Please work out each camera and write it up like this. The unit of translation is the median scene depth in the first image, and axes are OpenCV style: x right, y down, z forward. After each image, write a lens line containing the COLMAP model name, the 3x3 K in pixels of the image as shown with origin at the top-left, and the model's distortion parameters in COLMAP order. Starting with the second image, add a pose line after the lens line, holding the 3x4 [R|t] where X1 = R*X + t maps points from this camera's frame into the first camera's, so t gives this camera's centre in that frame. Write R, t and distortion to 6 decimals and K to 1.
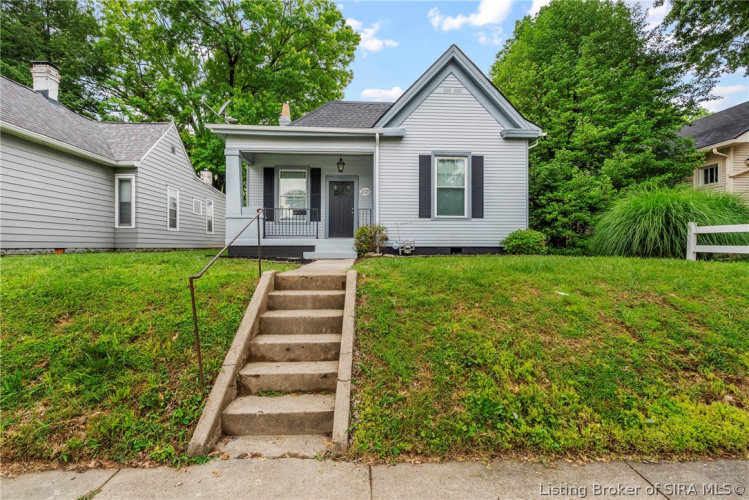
lens RADIAL K [[332.1, 0, 375.6], [0, 332.1, 254.0], [0, 0, 1]] dist [-0.003702, -0.000024]
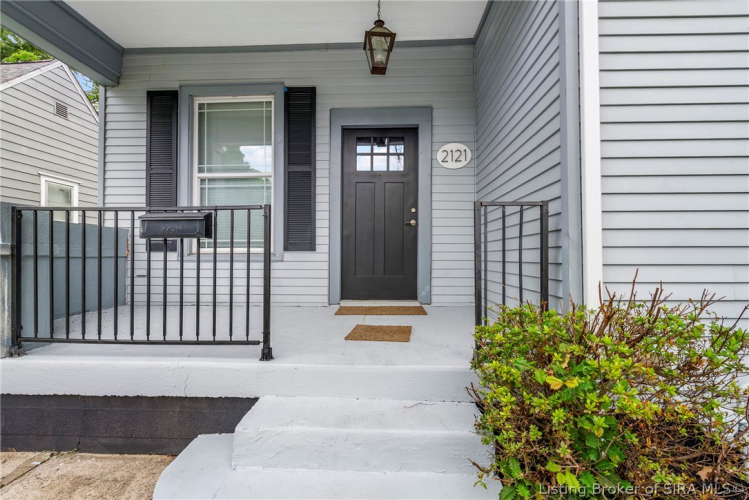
lens RADIAL K [[332.1, 0, 375.6], [0, 332.1, 254.0], [0, 0, 1]] dist [-0.003702, -0.000024]
pose [[0.996842, -0.003814, -0.079315, -0.081186], [0.001384, 0.999529, -0.030668, -0.086058], [0.079395, 0.030462, 0.996378, 0.687235]]
